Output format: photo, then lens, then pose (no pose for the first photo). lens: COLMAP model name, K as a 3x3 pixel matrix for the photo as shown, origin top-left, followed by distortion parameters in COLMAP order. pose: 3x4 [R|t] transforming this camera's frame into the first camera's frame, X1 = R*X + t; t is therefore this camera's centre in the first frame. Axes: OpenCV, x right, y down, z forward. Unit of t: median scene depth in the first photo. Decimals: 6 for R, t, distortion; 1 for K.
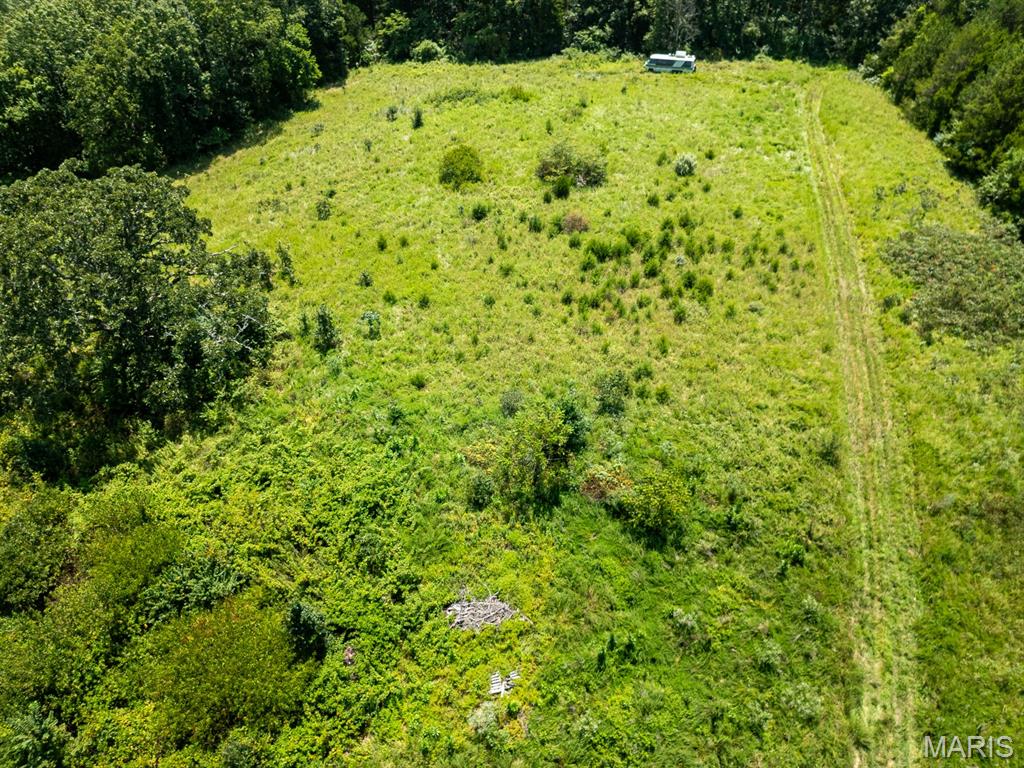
lens RADIAL K [[606.2, 0, 512.0], [0, 606.2, 384.0], [0, 0, 1]] dist [-0.070452, -0.000520]
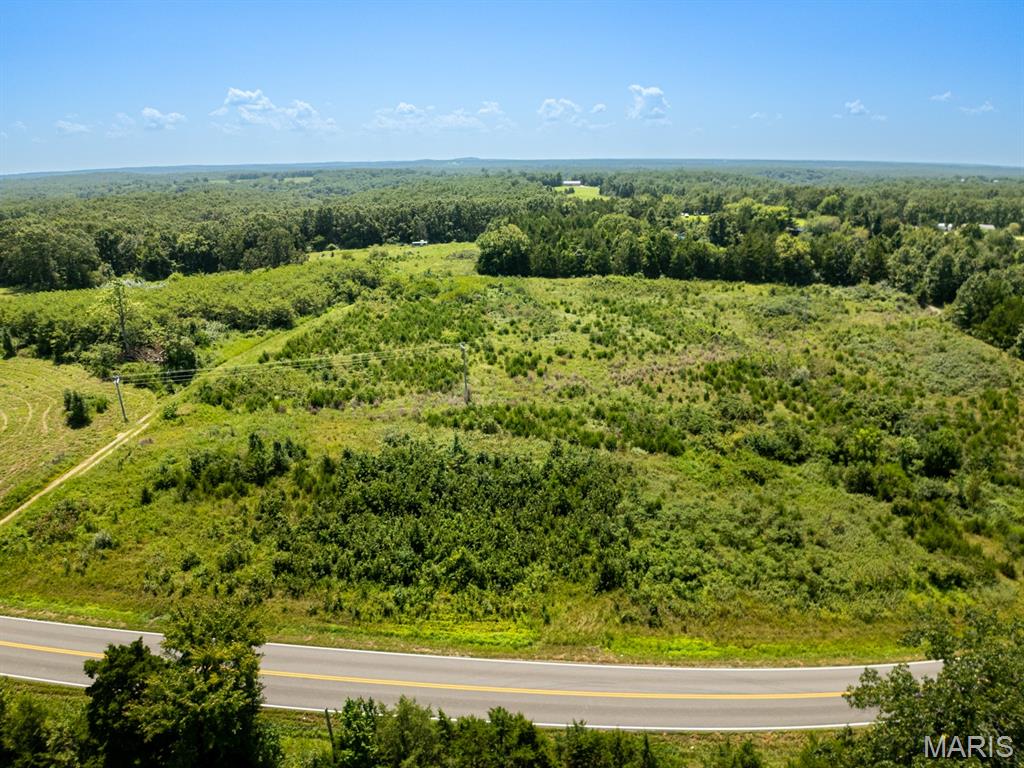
lens RADIAL K [[603.2, 0, 512.0], [0, 603.2, 384.0], [0, 0, 1]] dist [-0.042790, -0.022401]
pose [[0.975351, -0.075662, 0.207282, 0.096431], [0.154722, 0.904263, -0.397956, 2.590881], [-0.157327, 0.420218, 0.893680, -2.783898]]
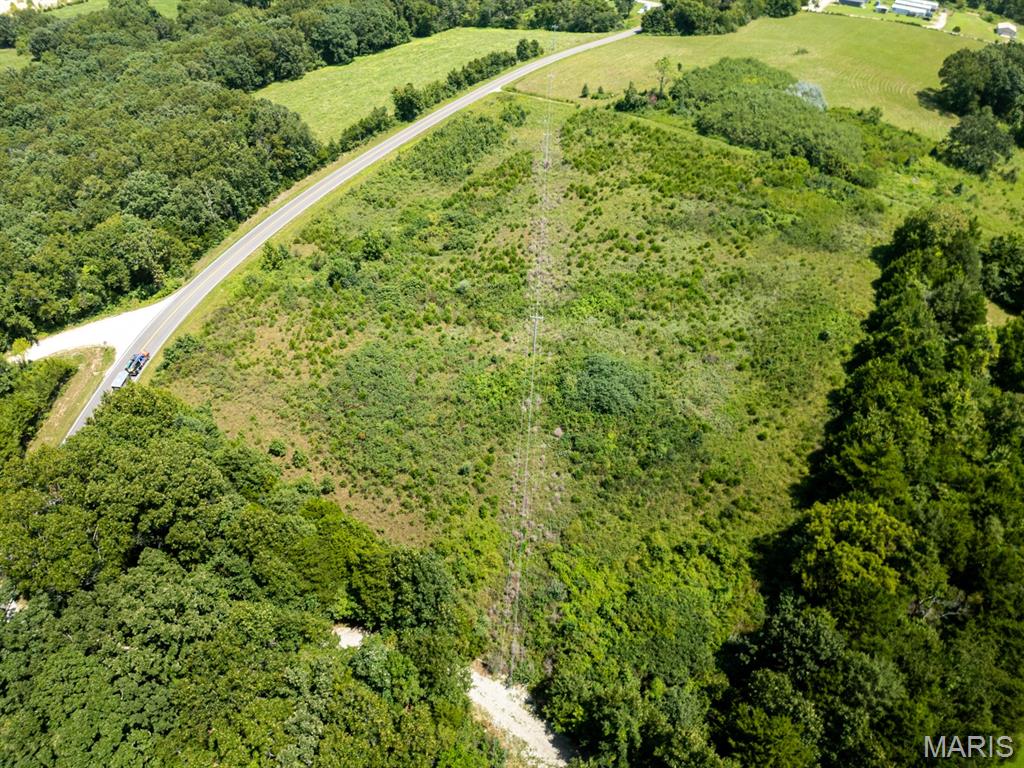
lens RADIAL K [[597.4, 0, 512.0], [0, 597.4, 384.0], [0, 0, 1]] dist [-0.036156, -0.025933]
pose [[-0.330149, 0.651924, -0.682640, 3.814829], [-0.662281, 0.355327, 0.659641, -0.008551], [0.672596, 0.669879, 0.314446, -1.278584]]
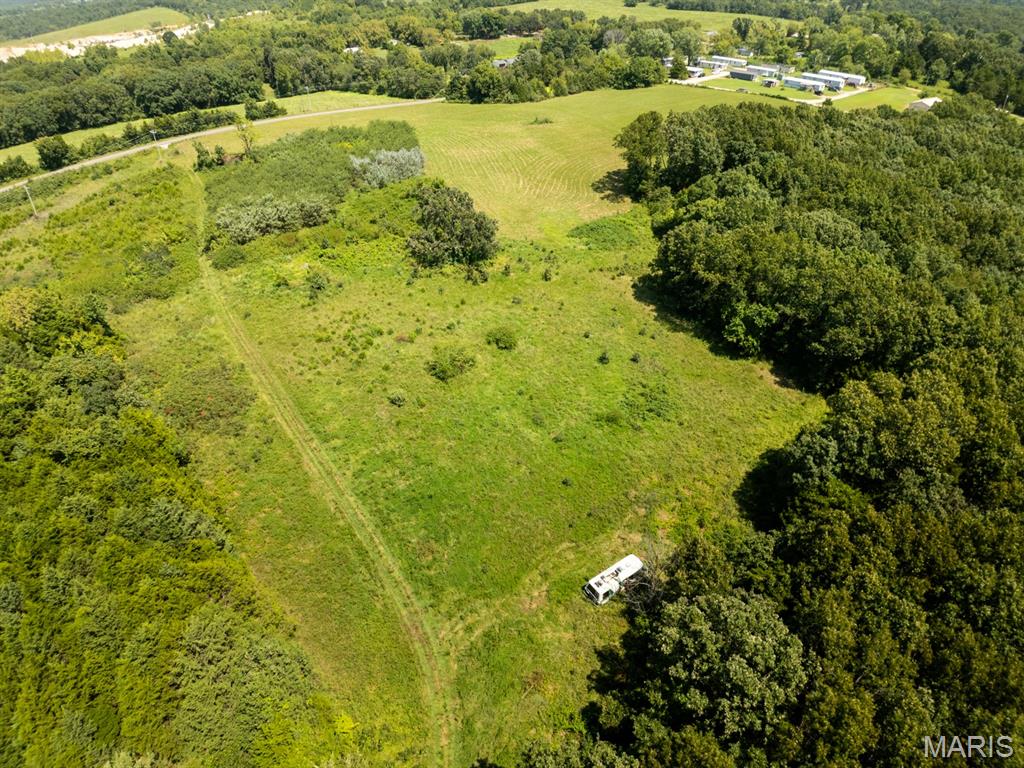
lens RADIAL K [[597.4, 0, 512.0], [0, 597.4, 384.0], [0, 0, 1]] dist [-0.036156, -0.025933]
pose [[-0.604675, 0.489982, -0.627921, 1.338702], [-0.547733, 0.316542, 0.774461, -2.167494], [0.578235, 0.812231, 0.076975, 1.337798]]
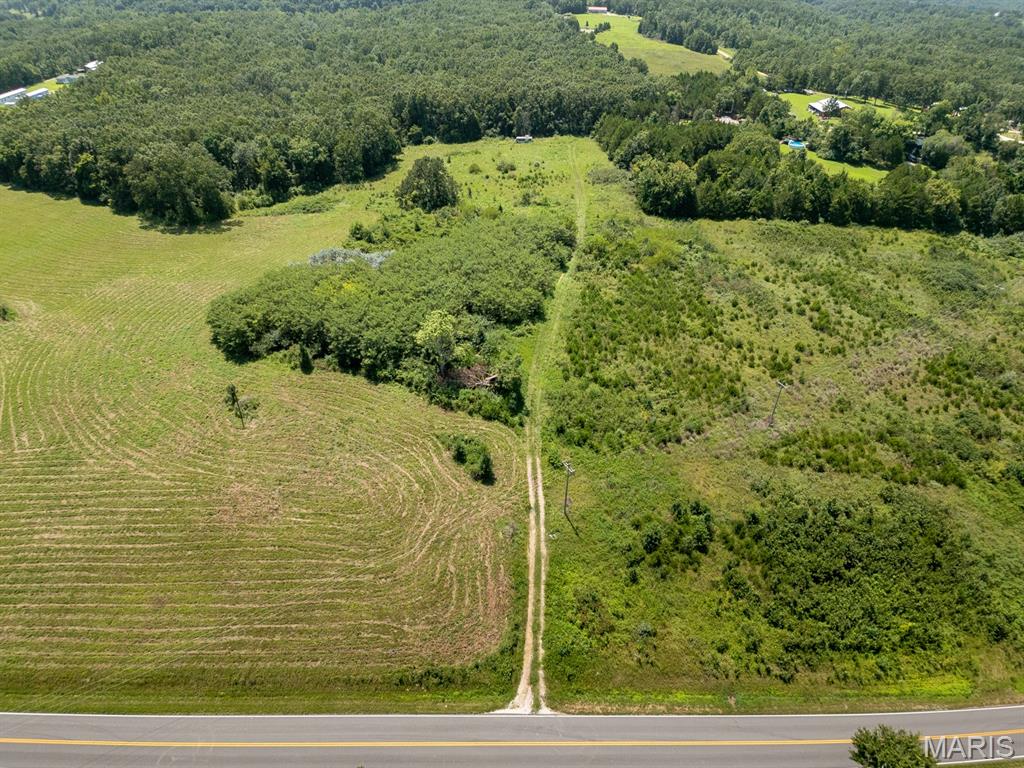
lens RADIAL K [[596.2, 0, 512.0], [0, 596.2, 384.0], [0, 0, 1]] dist [-0.009359, -0.034617]
pose [[0.964351, -0.134293, 0.228020, -1.128197], [0.163543, 0.979861, -0.114568, 1.743599], [-0.208042, 0.147775, 0.966892, -2.972805]]
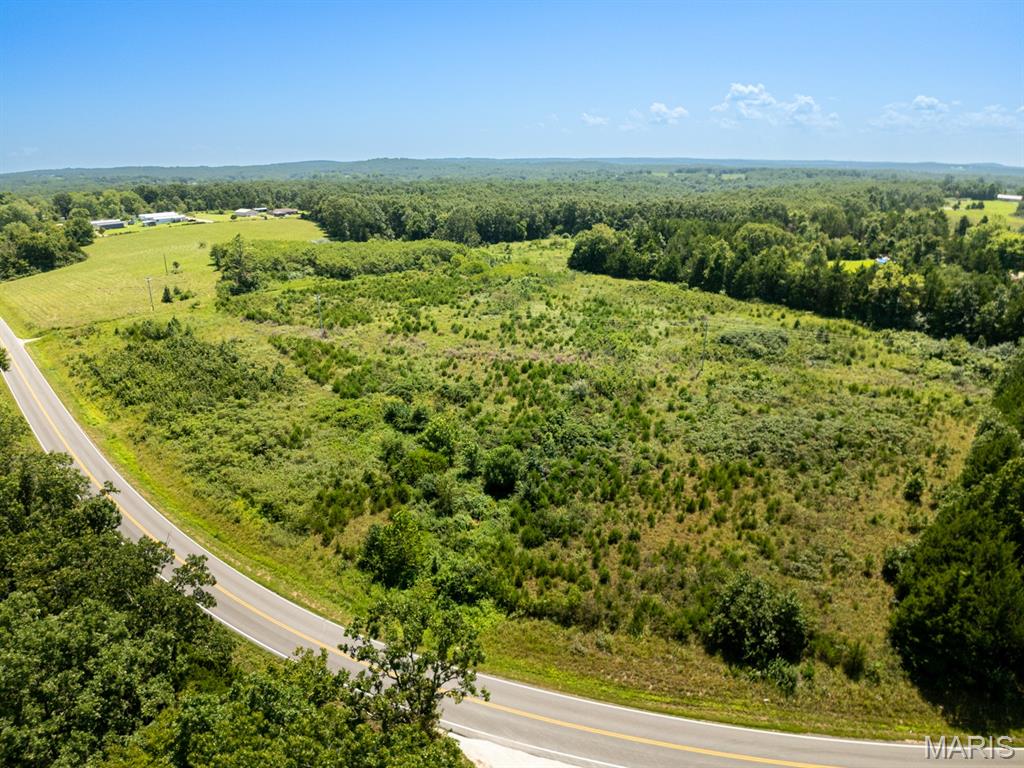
lens RADIAL K [[599.8, 0, 512.0], [0, 599.8, 384.0], [0, 0, 1]] dist [-0.043917, -0.018684]
pose [[0.870238, 0.177111, -0.459692, 2.549226], [-0.348122, 0.881337, -0.319462, 2.606915], [0.348564, 0.438037, 0.828630, -2.877012]]
